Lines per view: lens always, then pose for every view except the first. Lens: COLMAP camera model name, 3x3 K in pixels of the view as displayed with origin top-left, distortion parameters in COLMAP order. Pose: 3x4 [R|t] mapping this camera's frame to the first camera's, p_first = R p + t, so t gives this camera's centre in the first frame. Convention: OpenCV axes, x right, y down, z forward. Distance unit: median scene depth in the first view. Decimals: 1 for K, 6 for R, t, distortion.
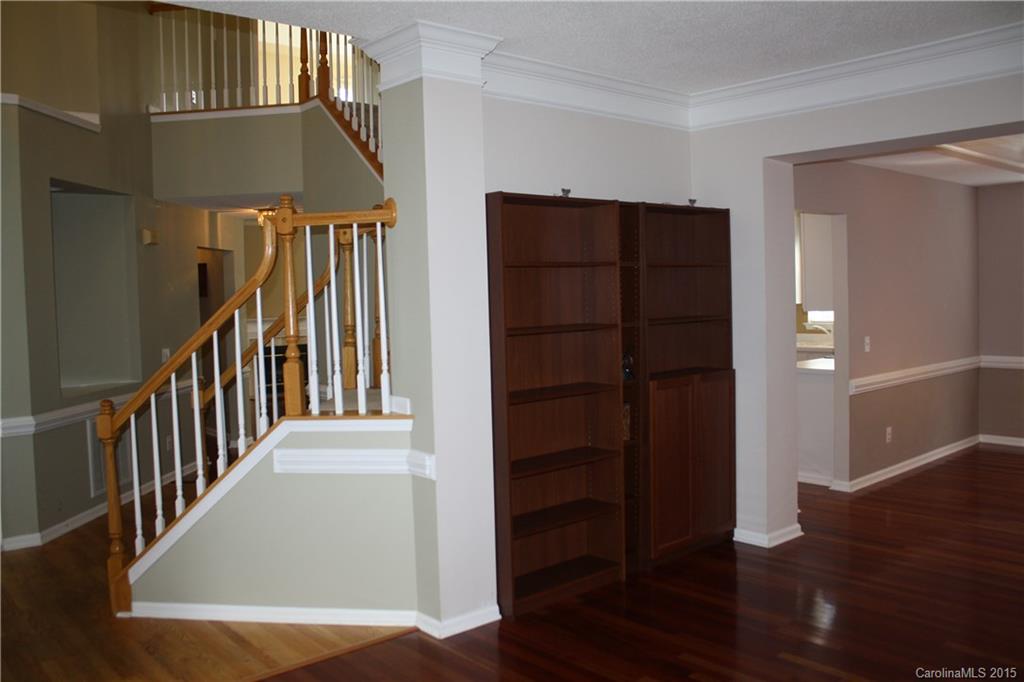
lens RADIAL K [[857.2, 0, 512.0], [0, 857.2, 341.0], [0, 0, 1]] dist [-0.112932, 0.016698]
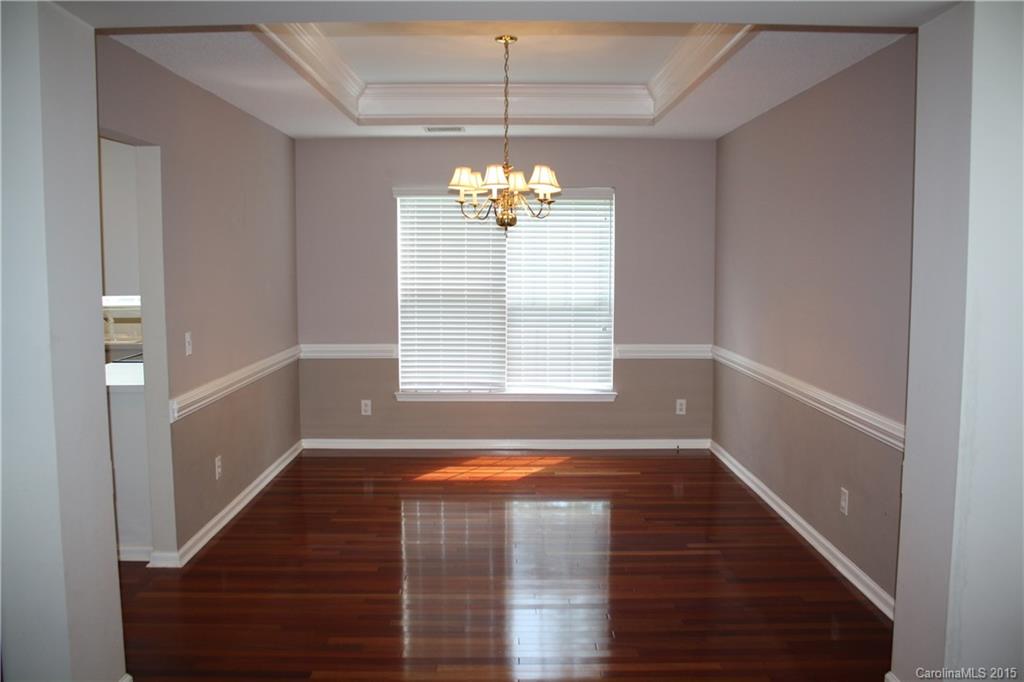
lens RADIAL K [[857.2, 0, 512.0], [0, 857.2, 341.0], [0, 0, 1]] dist [-0.112932, 0.016698]
pose [[0.655580, -0.046212, 0.753710, 0.081502], [0.023135, 0.998886, 0.041121, -0.020633], [-0.754771, -0.009521, 0.655919, 0.359138]]
